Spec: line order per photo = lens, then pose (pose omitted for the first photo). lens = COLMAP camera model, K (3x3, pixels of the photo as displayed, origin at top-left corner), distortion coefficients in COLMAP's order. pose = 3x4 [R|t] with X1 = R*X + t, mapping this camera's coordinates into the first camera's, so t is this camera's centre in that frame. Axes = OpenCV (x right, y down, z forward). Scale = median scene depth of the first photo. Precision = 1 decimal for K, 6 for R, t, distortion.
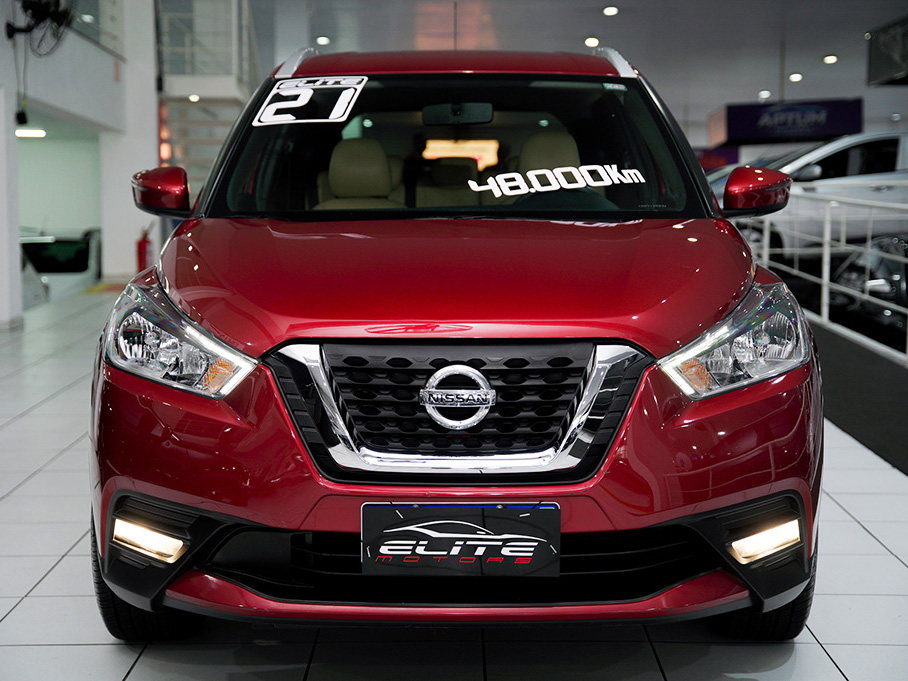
lens RADIAL K [[1511.0, 0, 452.8], [0, 1511.0, 342.4], [0, 0, 1]] dist [0.154923, 0.000000]
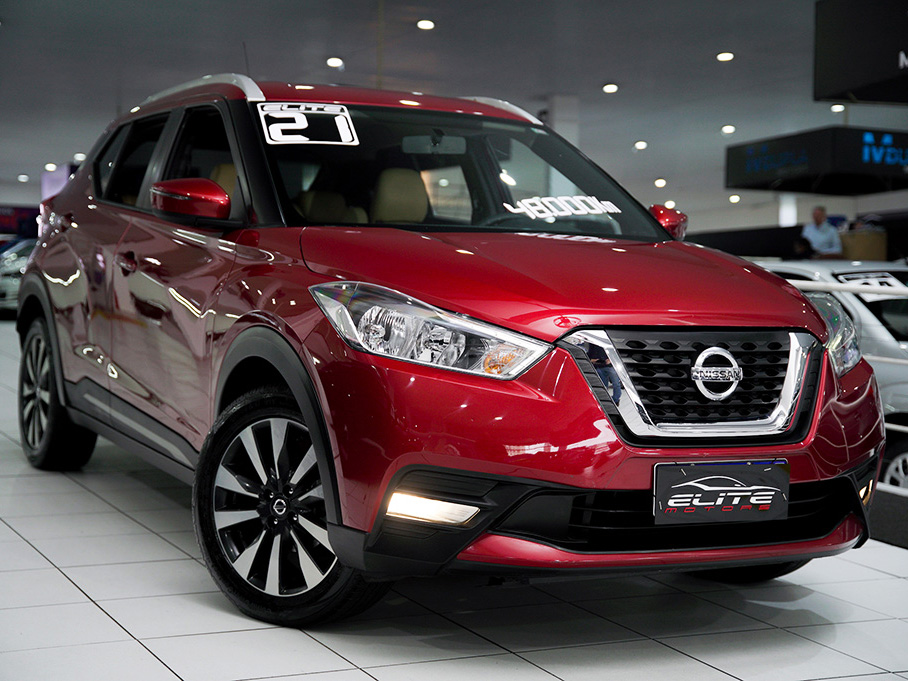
lens RADIAL K [[1511.0, 0, 453.1], [0, 1511.0, 335.6], [0, 0, 1]] dist [0.154923, 0.000000]
pose [[0.884778, 0.007698, 0.465949, -0.744831], [0.013652, 0.999006, -0.042427, 0.053887], [-0.465813, 0.043900, 0.883794, 0.023741]]
